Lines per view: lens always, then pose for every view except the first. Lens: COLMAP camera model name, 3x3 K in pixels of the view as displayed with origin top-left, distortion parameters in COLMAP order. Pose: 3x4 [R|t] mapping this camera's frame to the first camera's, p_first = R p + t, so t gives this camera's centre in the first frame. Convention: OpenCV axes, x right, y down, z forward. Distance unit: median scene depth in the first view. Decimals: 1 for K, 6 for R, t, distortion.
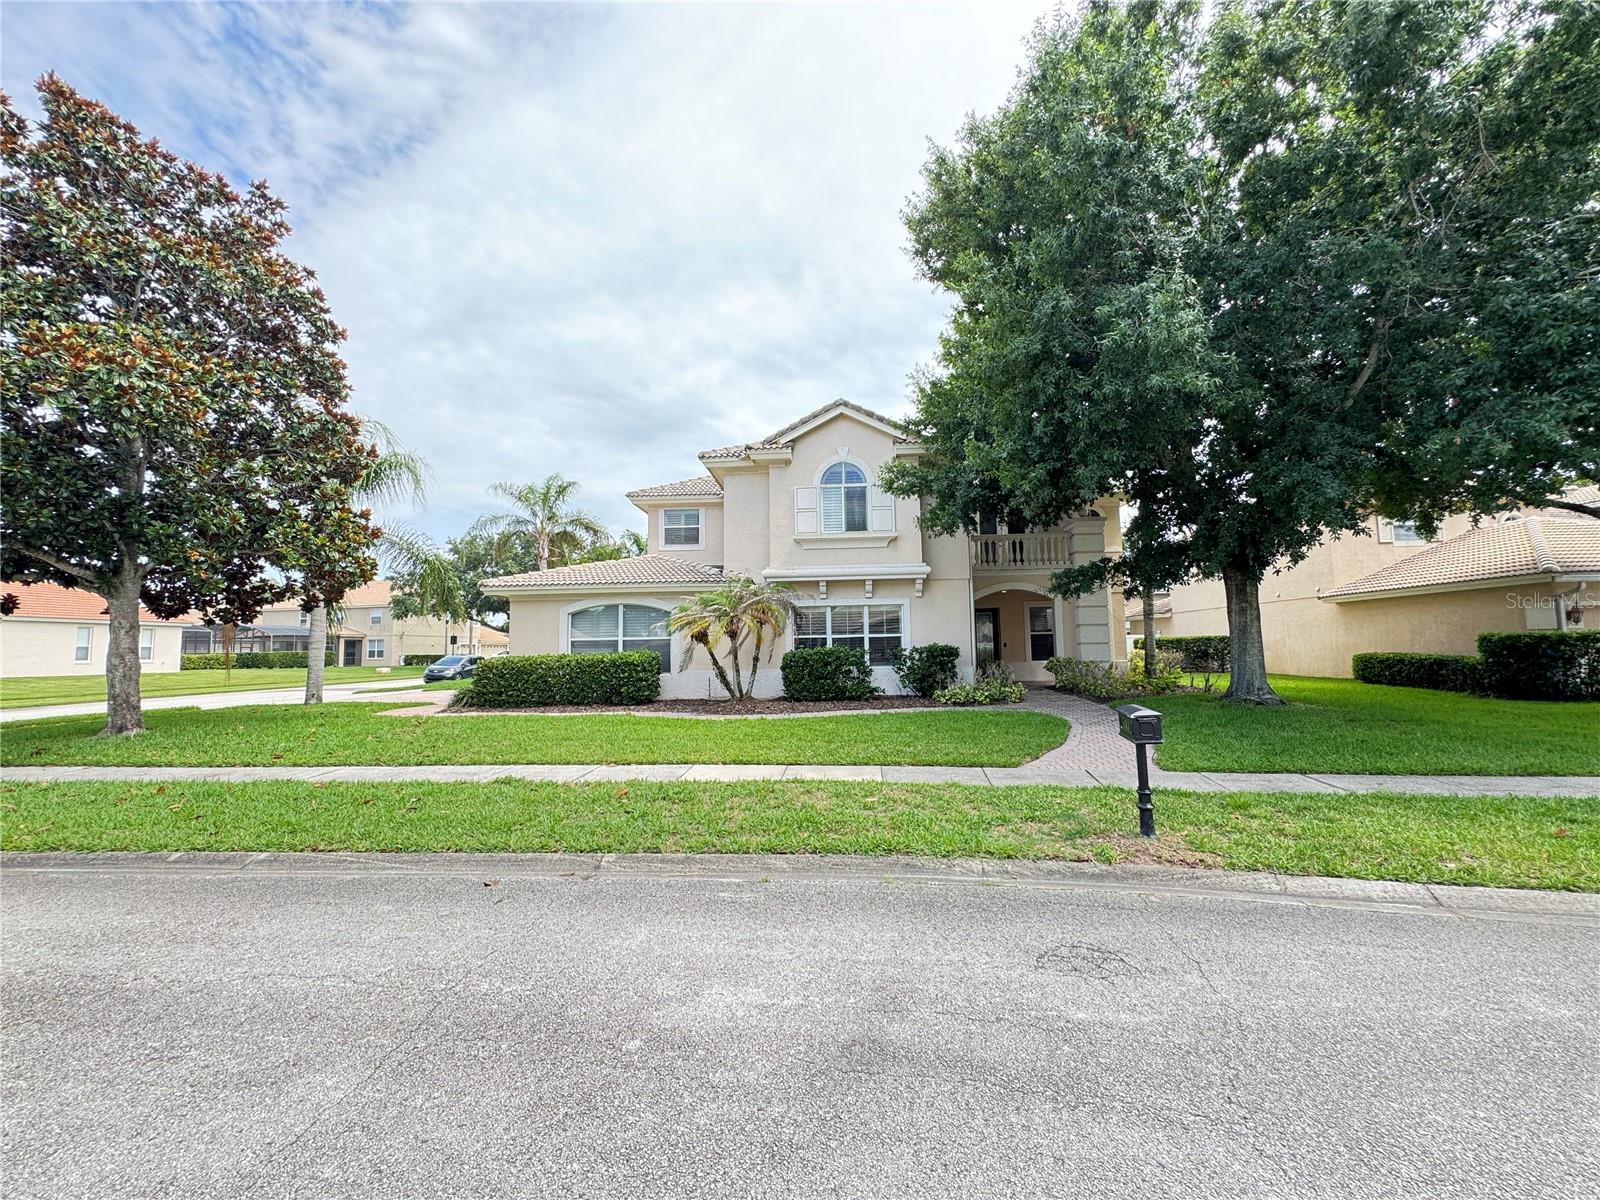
lens RADIAL K [[641.9, 0, 799.3], [0, 641.9, 590.3], [0, 0, 1]] dist [0.000038, -0.000053]
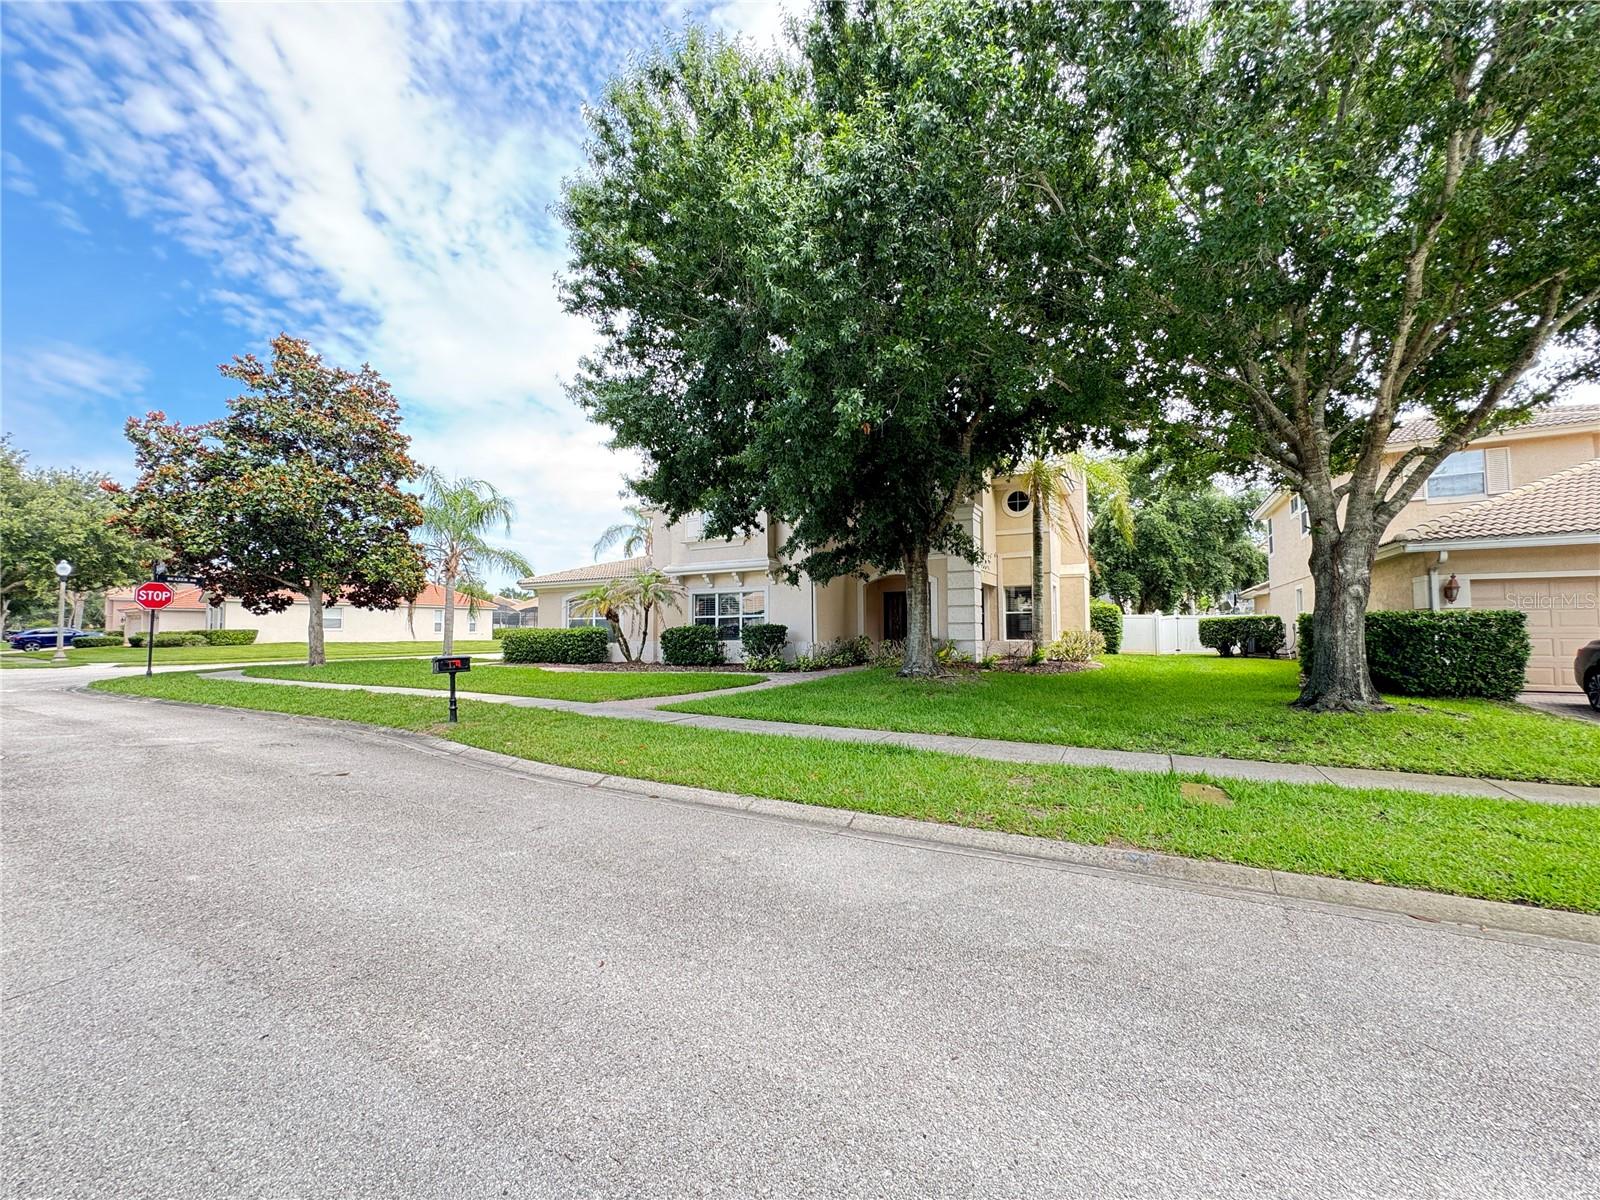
lens RADIAL K [[641.9, 0, 797.5], [0, 641.9, 600.3], [0, 0, 1]] dist [0.000038, -0.000053]
pose [[0.908692, -0.010311, -0.417339, 0.750011], [0.030400, 0.998675, 0.041517, -0.009753], [0.416358, -0.050414, 0.907802, -0.096918]]
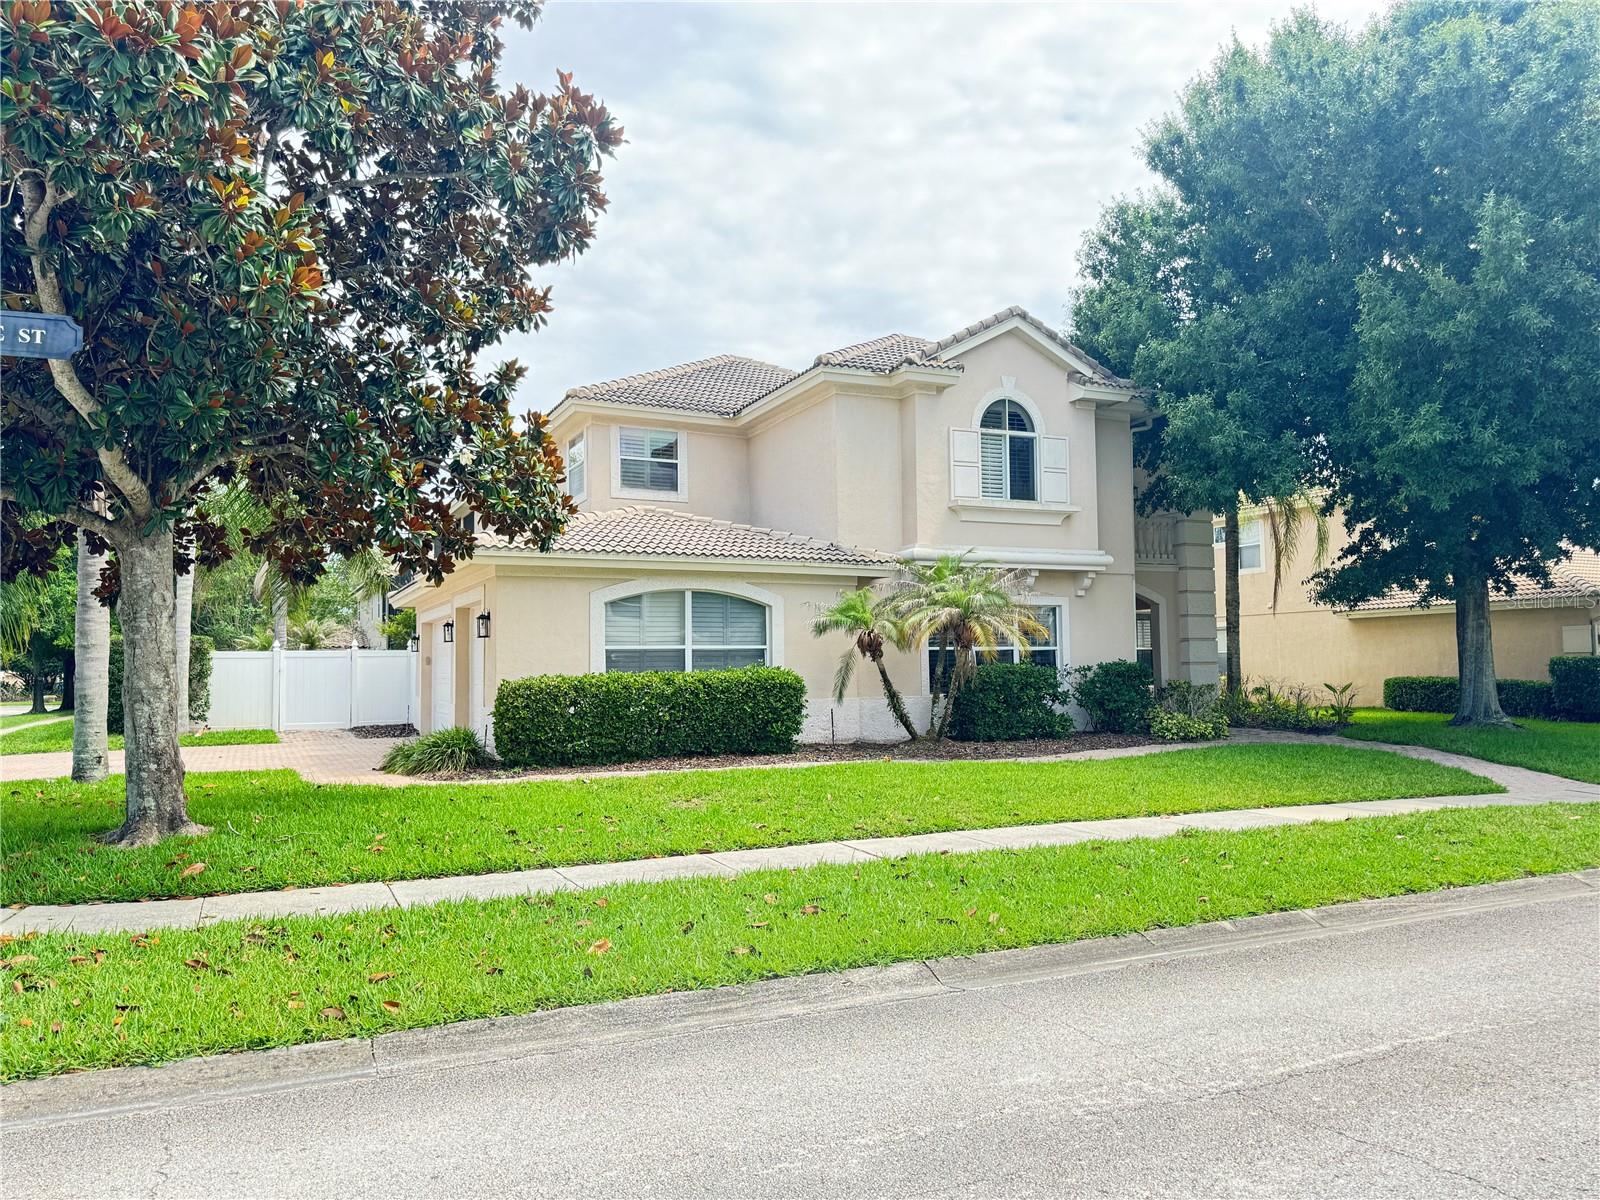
lens RADIAL K [[1137.4, 0, 798.0], [0, 1137.4, 606.2], [0, 0, 1]] dist [0.040186, 0.002296]
pose [[0.878348, 0.032252, 0.476933, -0.722595], [-0.047575, 0.998666, 0.020083, 0.010466], [-0.475649, -0.040330, 0.878710, 0.017016]]
